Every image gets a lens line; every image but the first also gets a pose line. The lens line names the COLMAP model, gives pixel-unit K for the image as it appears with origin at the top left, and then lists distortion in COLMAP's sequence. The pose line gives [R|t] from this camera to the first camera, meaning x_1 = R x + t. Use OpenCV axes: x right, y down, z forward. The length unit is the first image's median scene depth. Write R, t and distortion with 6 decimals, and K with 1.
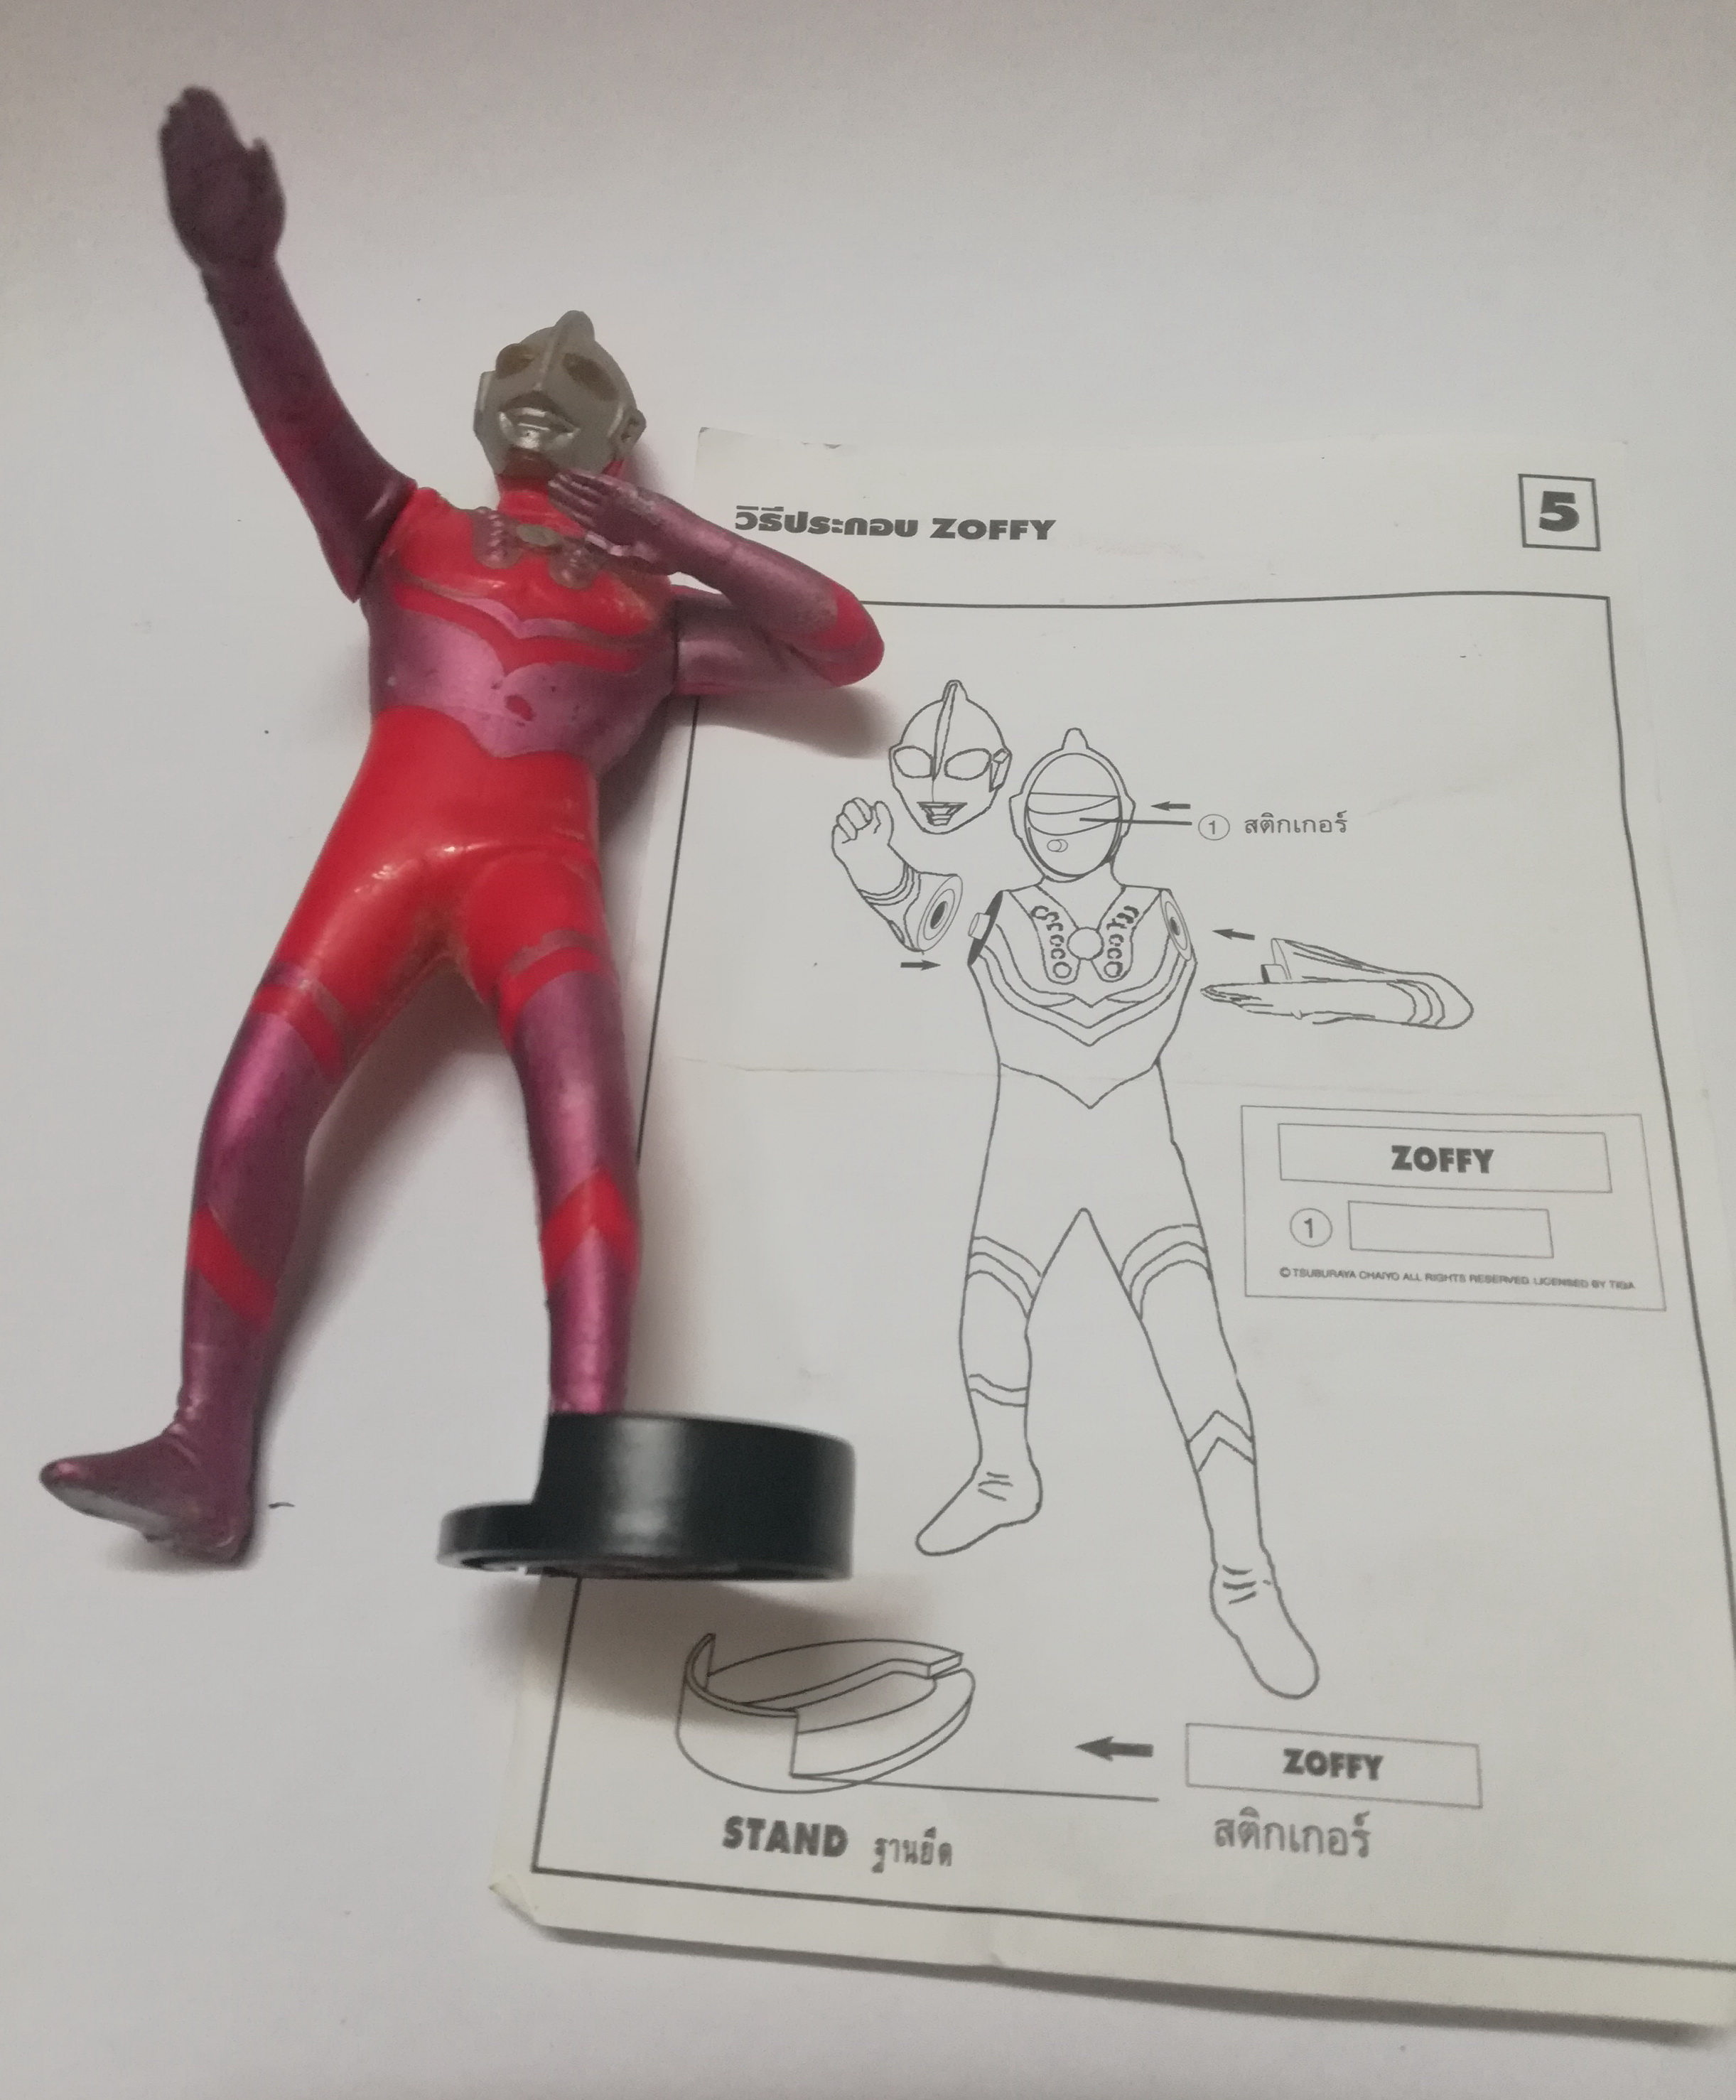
lens RADIAL K [[1730.9, 0, 868.0], [0, 1730.9, 1050.0], [0, 0, 1]] dist [0.006565, -0.072822]
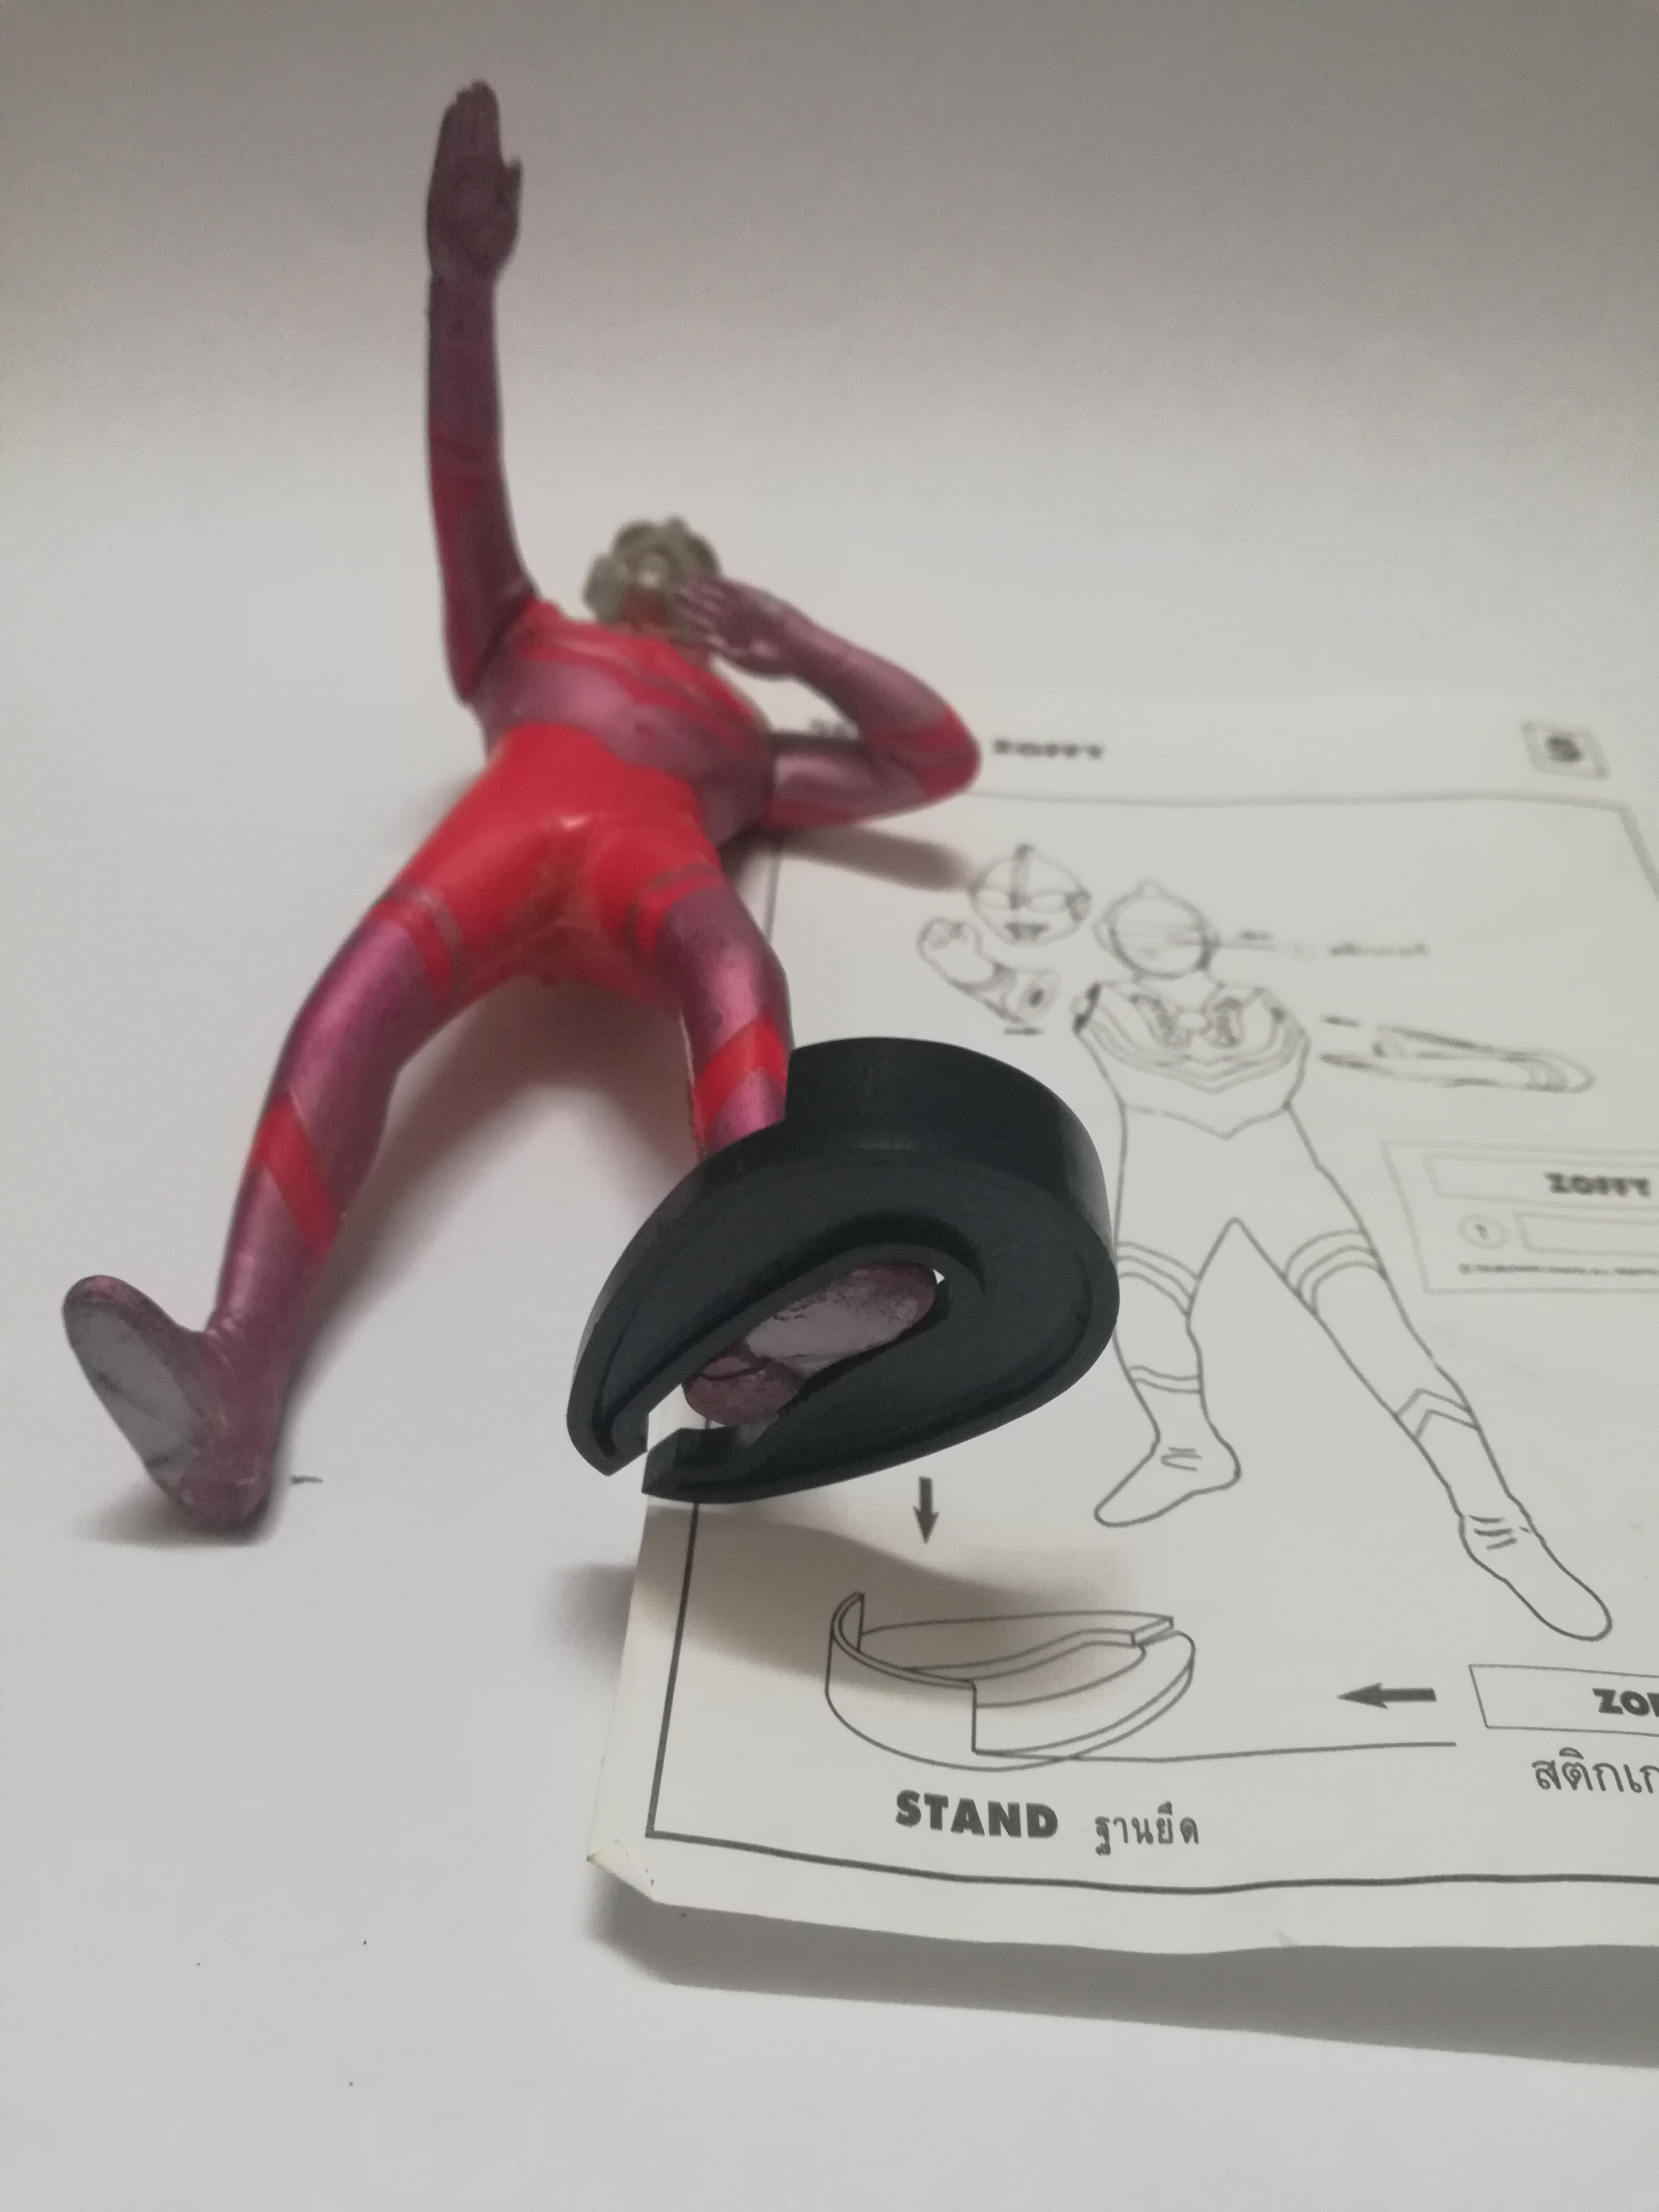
lens RADIAL K [[1754.5, 0, 829.5], [0, 1754.5, 1106.0], [0, 0, 1]] dist [-0.002159, -0.081025]
pose [[0.994699, 0.059788, 0.083664, -0.187398], [-0.019020, 0.906537, -0.421697, 0.479506], [-0.101057, 0.417870, 0.902869, 0.177341]]
